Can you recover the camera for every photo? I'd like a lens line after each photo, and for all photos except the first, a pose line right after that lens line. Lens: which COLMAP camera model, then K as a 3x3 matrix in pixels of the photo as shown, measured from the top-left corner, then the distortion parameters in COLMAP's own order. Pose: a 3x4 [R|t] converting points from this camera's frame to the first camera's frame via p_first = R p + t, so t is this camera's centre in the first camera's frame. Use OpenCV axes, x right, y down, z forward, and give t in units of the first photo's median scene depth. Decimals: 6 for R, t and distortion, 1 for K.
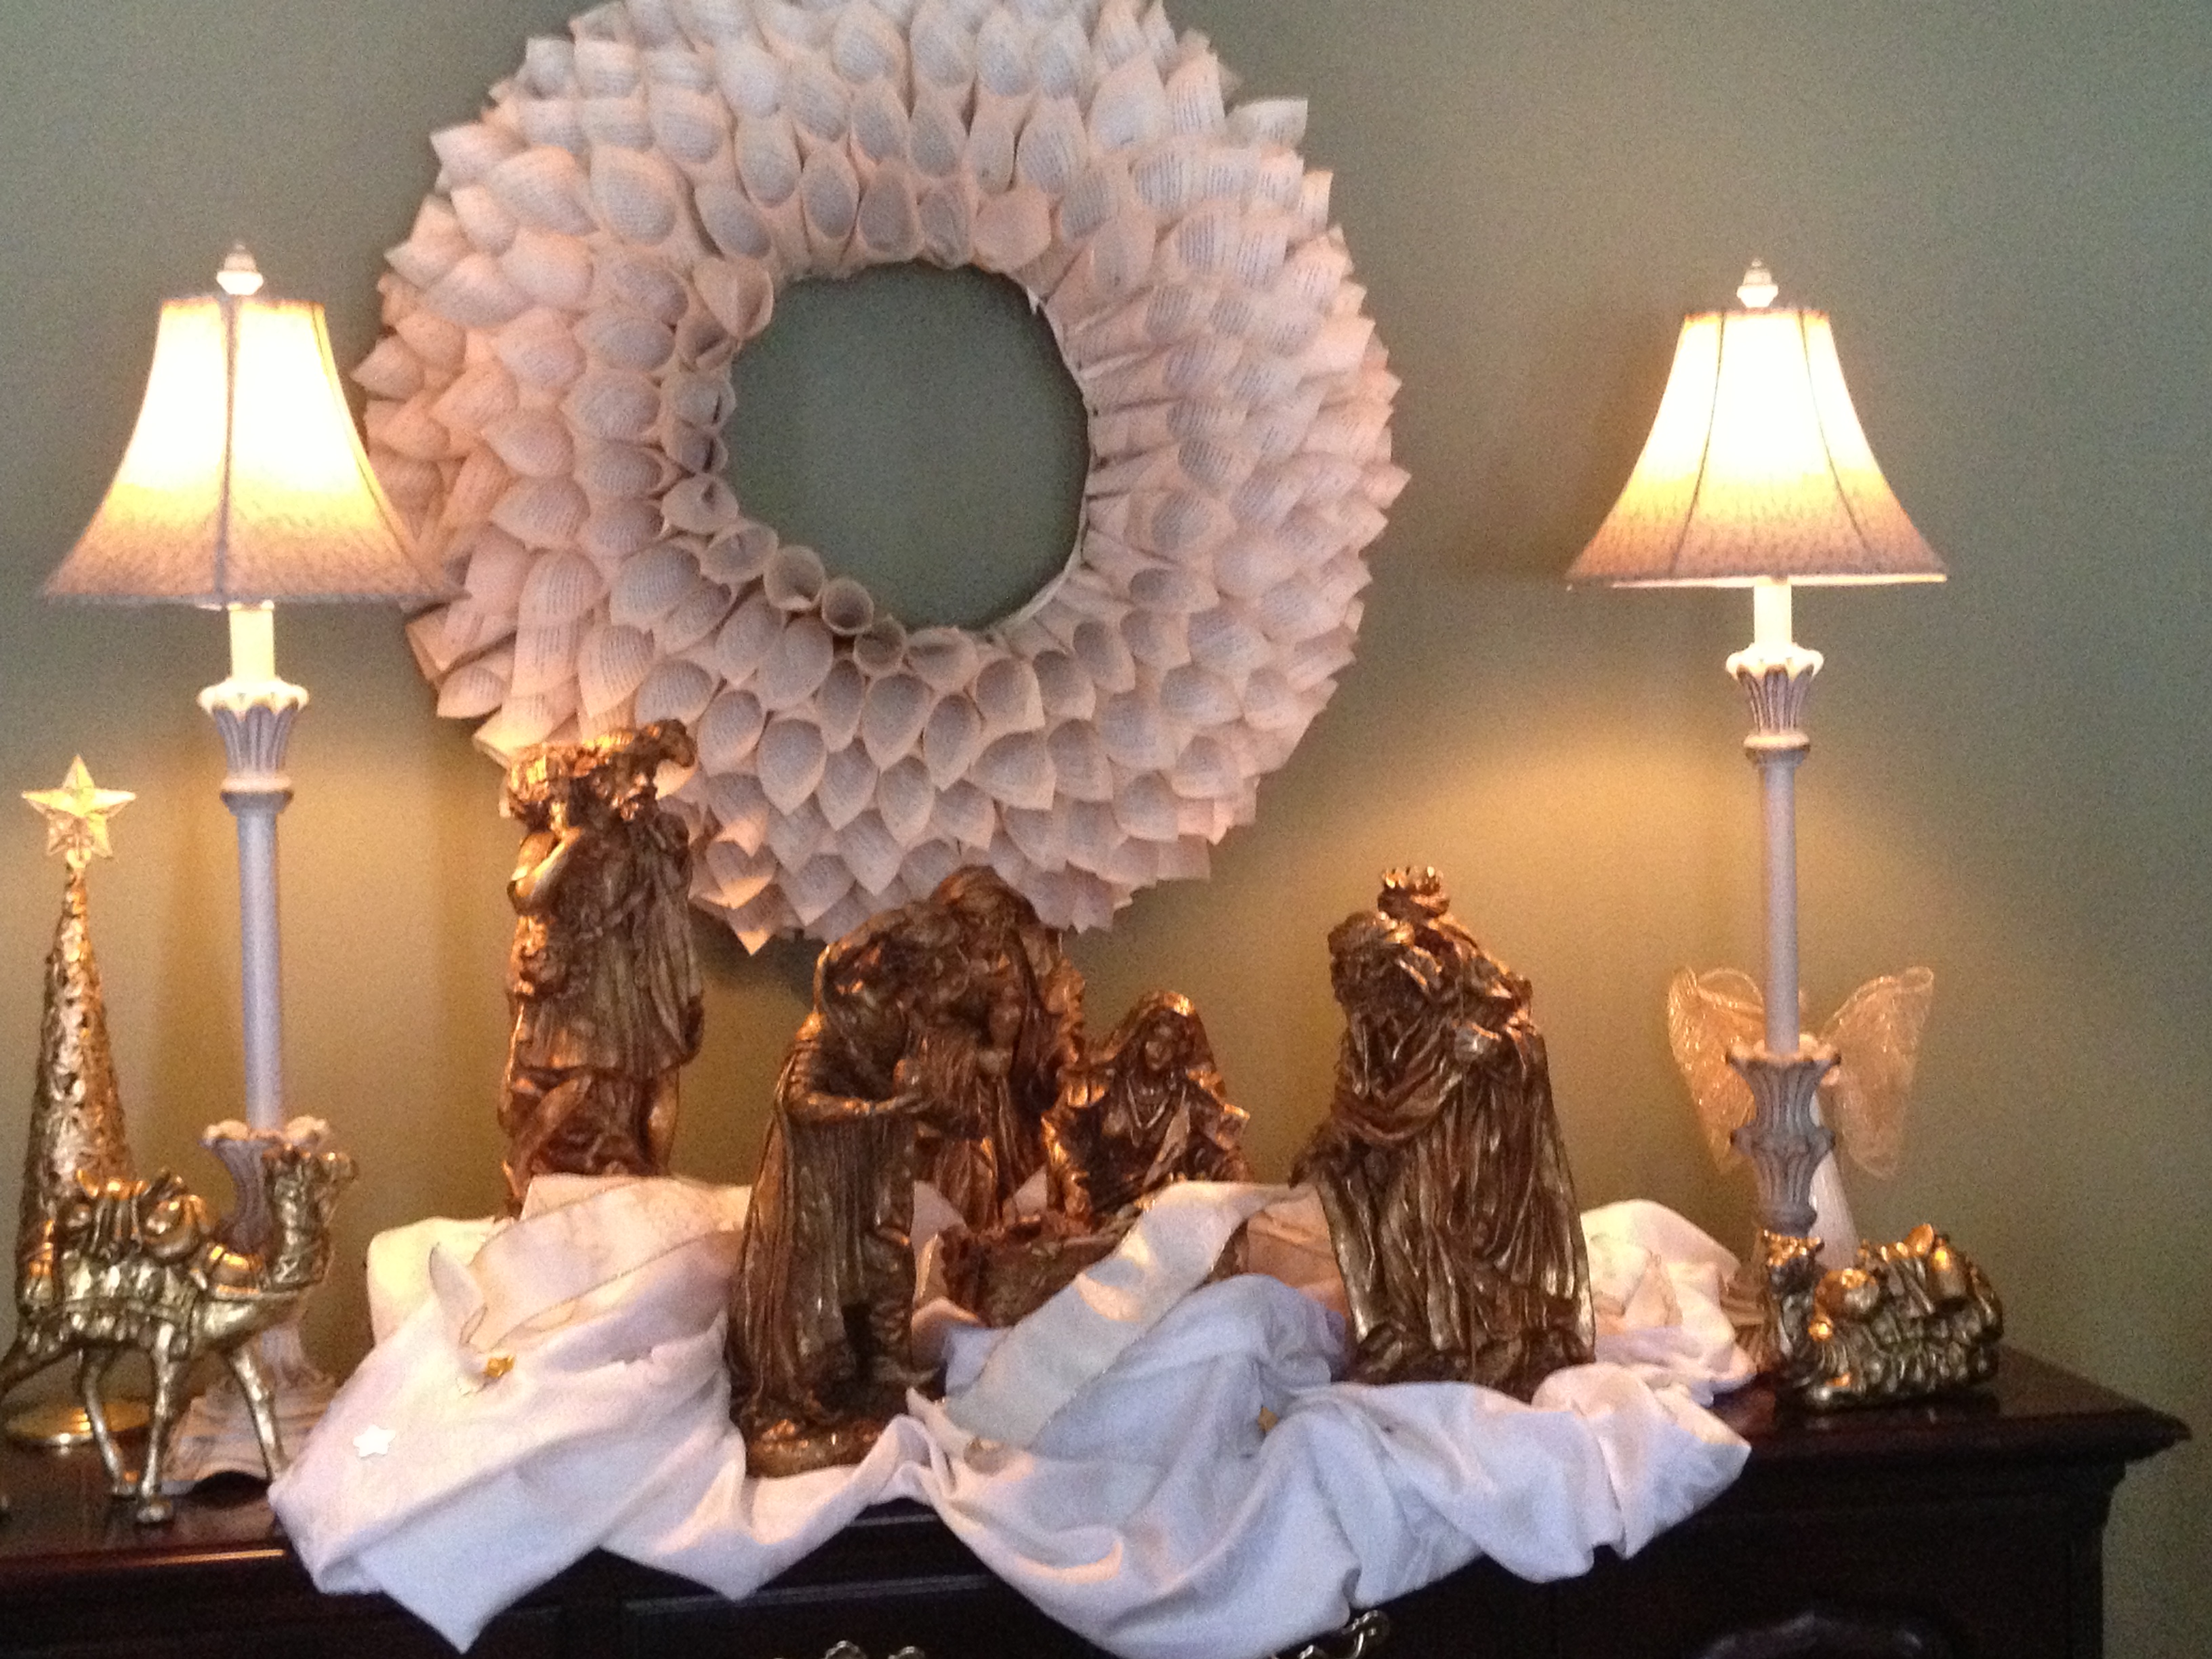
lens RADIAL K [[3327.9, 0, 1106.0], [0, 3327.9, 829.5], [0, 0, 1]] dist [-0.005509, 1.151710]
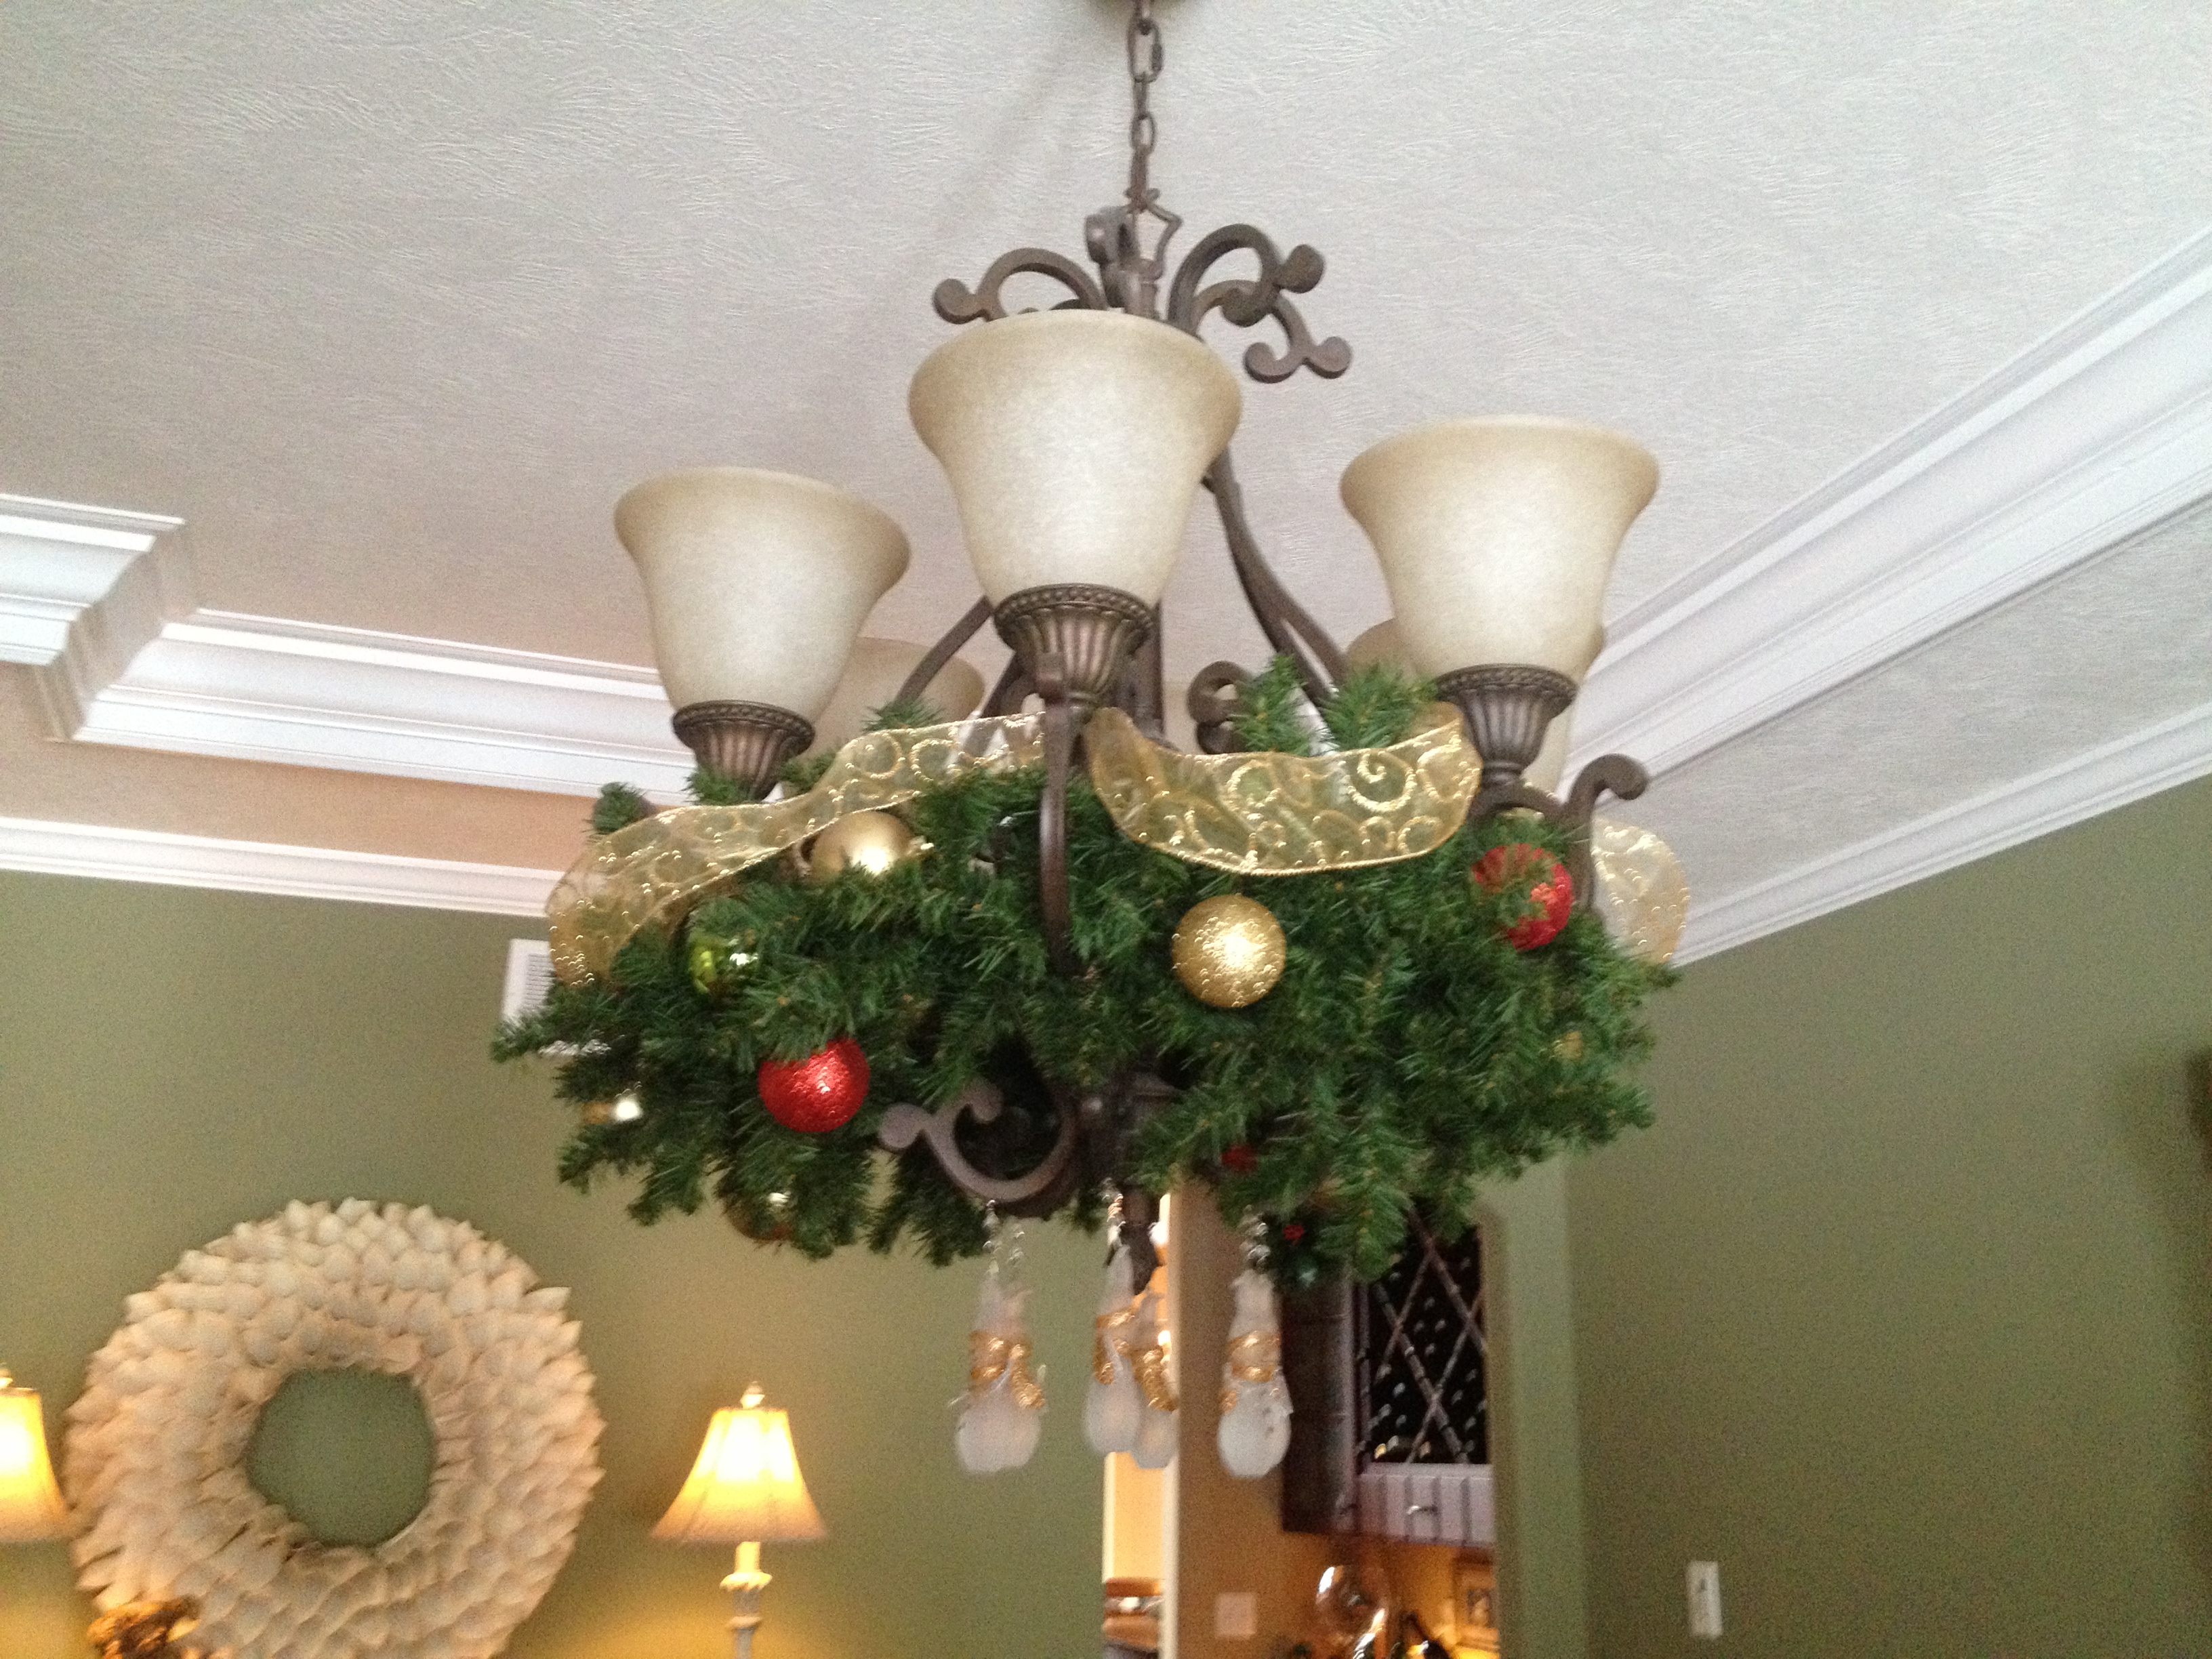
lens RADIAL K [[2111.8, 0, 1106.0], [0, 2111.8, 829.5], [0, 0, 1]] dist [0.102482, -0.161415]
pose [[0.991774, 0.072486, 0.105498, 0.247235], [-0.034589, 0.945307, -0.324342, -0.068420], [-0.123238, 0.318025, 0.940038, -0.442106]]
